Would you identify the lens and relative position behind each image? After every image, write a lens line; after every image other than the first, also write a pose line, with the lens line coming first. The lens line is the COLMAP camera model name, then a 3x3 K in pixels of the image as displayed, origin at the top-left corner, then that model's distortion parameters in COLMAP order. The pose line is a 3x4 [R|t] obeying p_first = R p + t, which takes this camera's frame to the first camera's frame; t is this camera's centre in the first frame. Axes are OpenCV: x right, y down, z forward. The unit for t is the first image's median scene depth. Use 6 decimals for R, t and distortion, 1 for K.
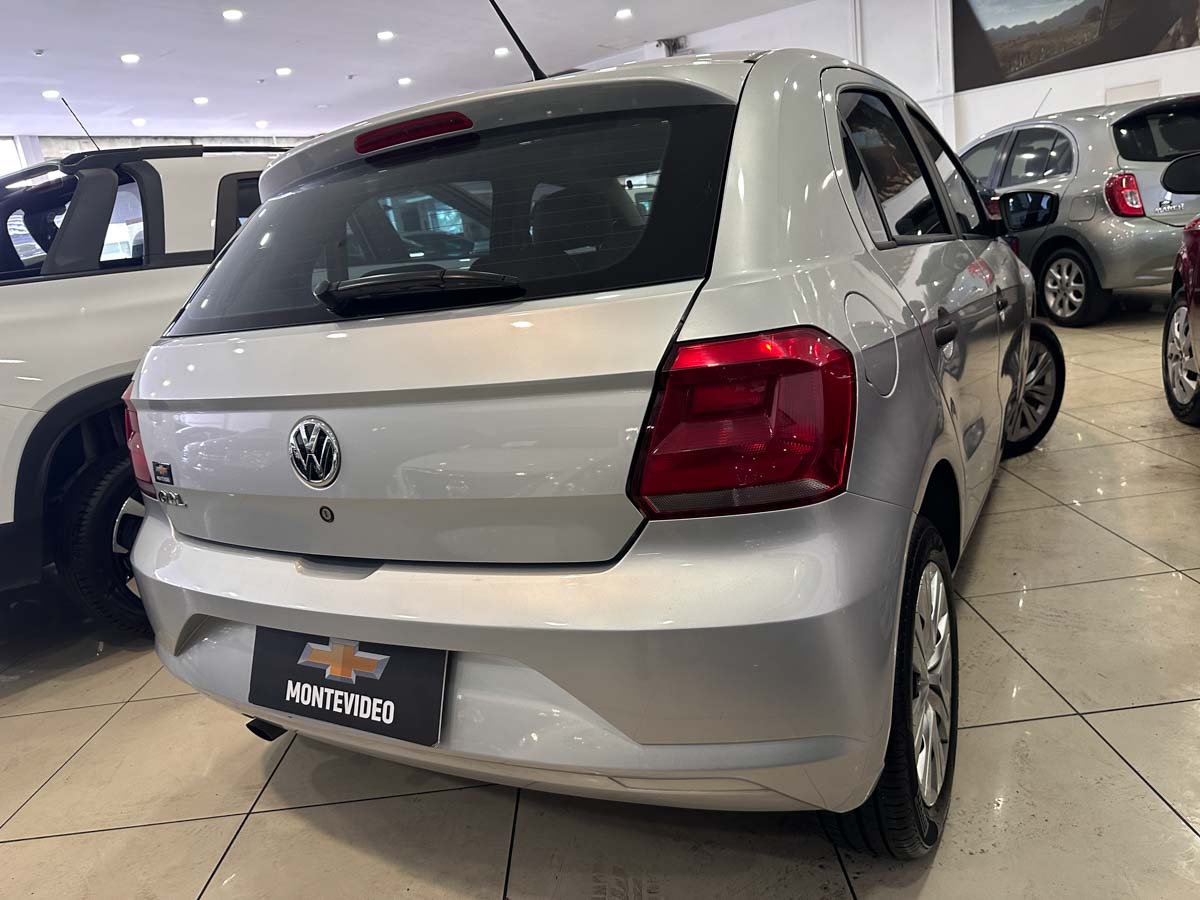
lens RADIAL K [[852.7, 0, 602.0], [0, 852.7, 457.4], [0, 0, 1]] dist [0.039366, -0.043178]
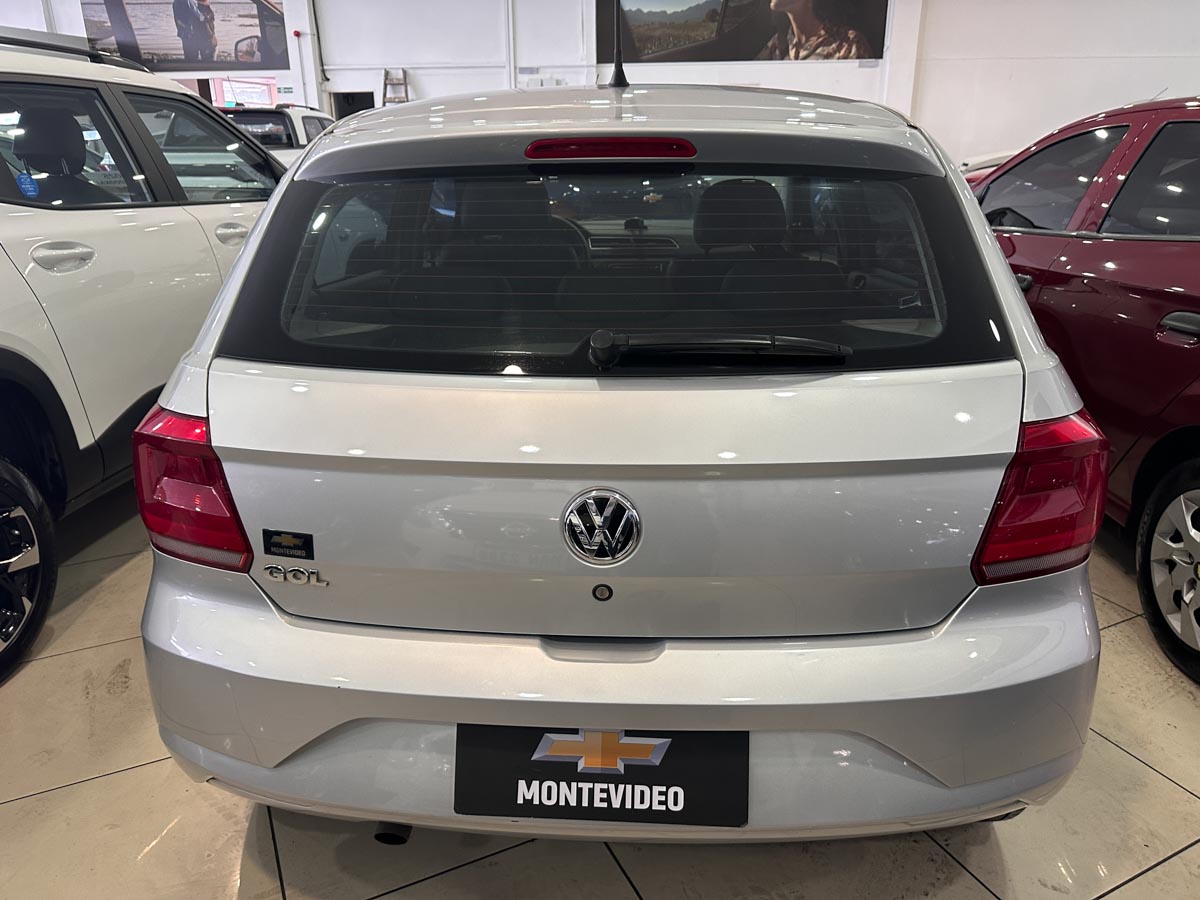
lens RADIAL K [[852.7, 0, 603.1], [0, 852.7, 442.7], [0, 0, 1]] dist [0.039366, -0.043178]
pose [[0.890902, -0.024917, 0.453512, -0.693893], [-0.001556, 0.998321, 0.057907, -0.136991], [-0.454194, -0.052295, 0.889367, 0.210005]]
